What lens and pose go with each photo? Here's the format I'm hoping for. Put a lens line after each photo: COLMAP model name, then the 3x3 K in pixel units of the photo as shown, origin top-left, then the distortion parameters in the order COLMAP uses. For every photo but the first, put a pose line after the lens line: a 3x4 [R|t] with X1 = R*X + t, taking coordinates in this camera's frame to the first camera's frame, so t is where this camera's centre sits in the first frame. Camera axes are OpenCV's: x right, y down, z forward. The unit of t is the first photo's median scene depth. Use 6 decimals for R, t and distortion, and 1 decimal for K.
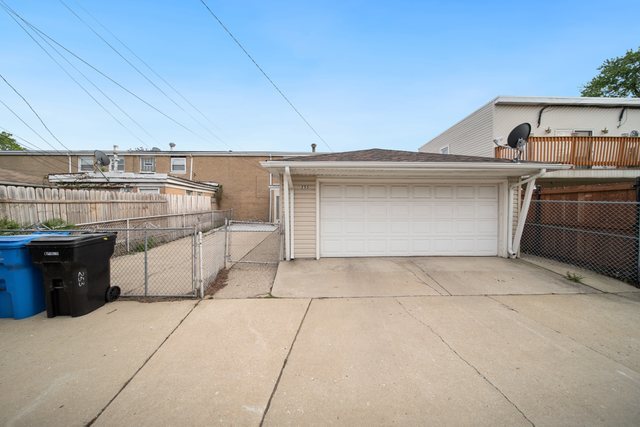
lens RADIAL K [[224.4, 0, 318.1], [0, 224.4, 209.4], [0, 0, 1]] dist [-0.004026, -0.001024]
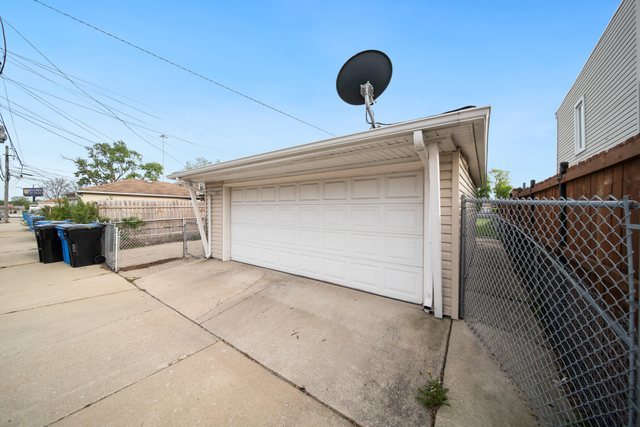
lens RADIAL K [[224.4, 0, 315.0], [0, 224.4, 210.5], [0, 0, 1]] dist [-0.004026, -0.001024]
pose [[0.777995, 0.004852, -0.628252, 0.957631], [-0.006030, 0.999982, 0.000256, -0.016454], [0.628242, 0.003590, 0.778010, 0.431261]]
